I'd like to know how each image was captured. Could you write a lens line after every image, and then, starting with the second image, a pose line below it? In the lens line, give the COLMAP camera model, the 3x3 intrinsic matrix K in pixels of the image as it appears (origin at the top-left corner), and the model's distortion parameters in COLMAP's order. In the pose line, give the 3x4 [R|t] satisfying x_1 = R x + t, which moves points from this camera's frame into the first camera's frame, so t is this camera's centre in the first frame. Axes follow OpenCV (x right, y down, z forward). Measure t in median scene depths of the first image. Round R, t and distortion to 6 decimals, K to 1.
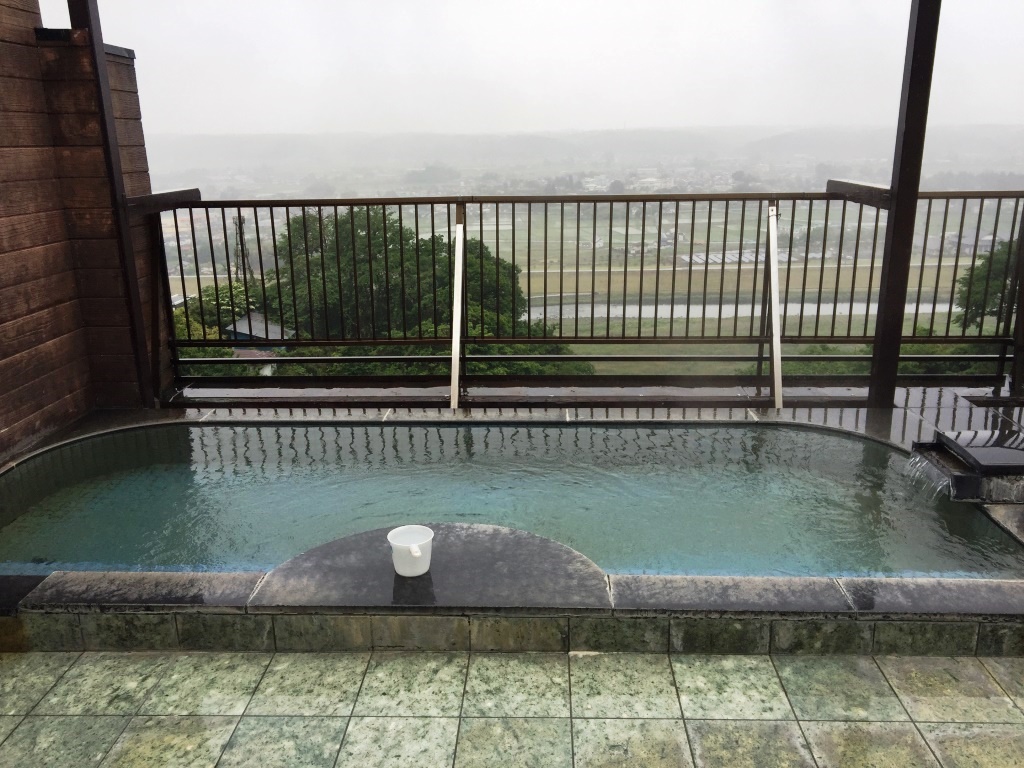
lens RADIAL K [[859.7, 0, 512.0], [0, 859.7, 384.0], [0, 0, 1]] dist [0.030202, -0.013501]
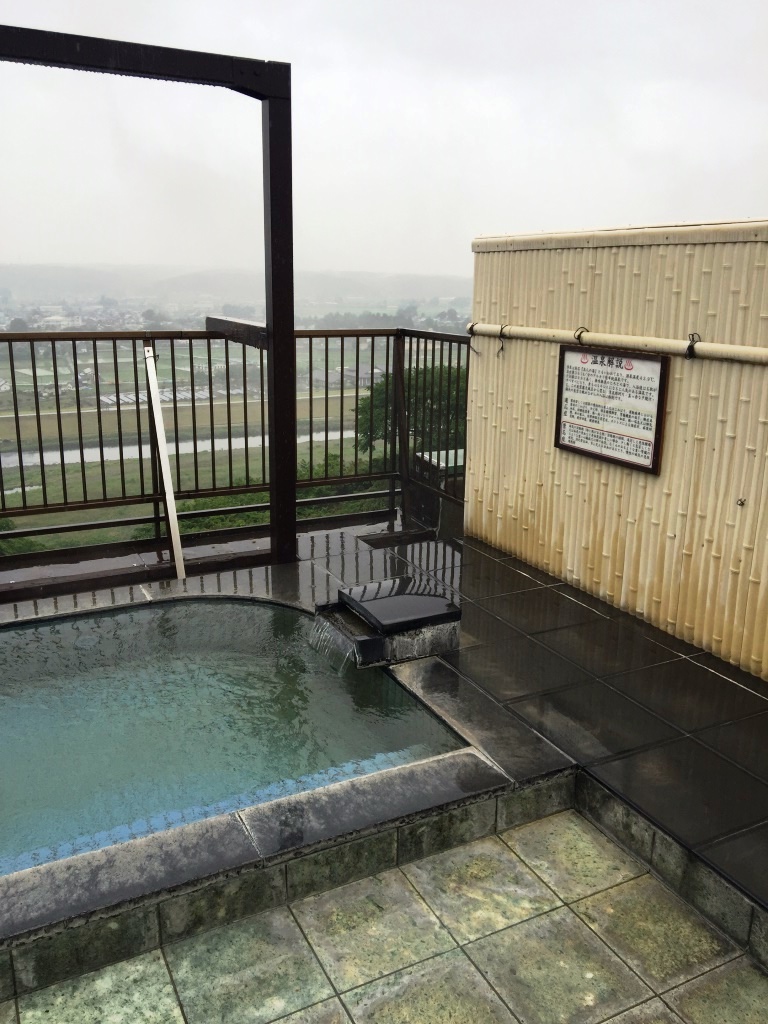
lens RADIAL K [[854.9, 0, 384.0], [0, 854.9, 512.0], [0, 0, 1]] dist [0.004002, -0.001644]
pose [[0.873343, -0.105544, 0.475534, 0.121894], [0.110382, 0.993729, 0.017835, -0.042131], [-0.474434, 0.036915, 0.879517, 0.192508]]
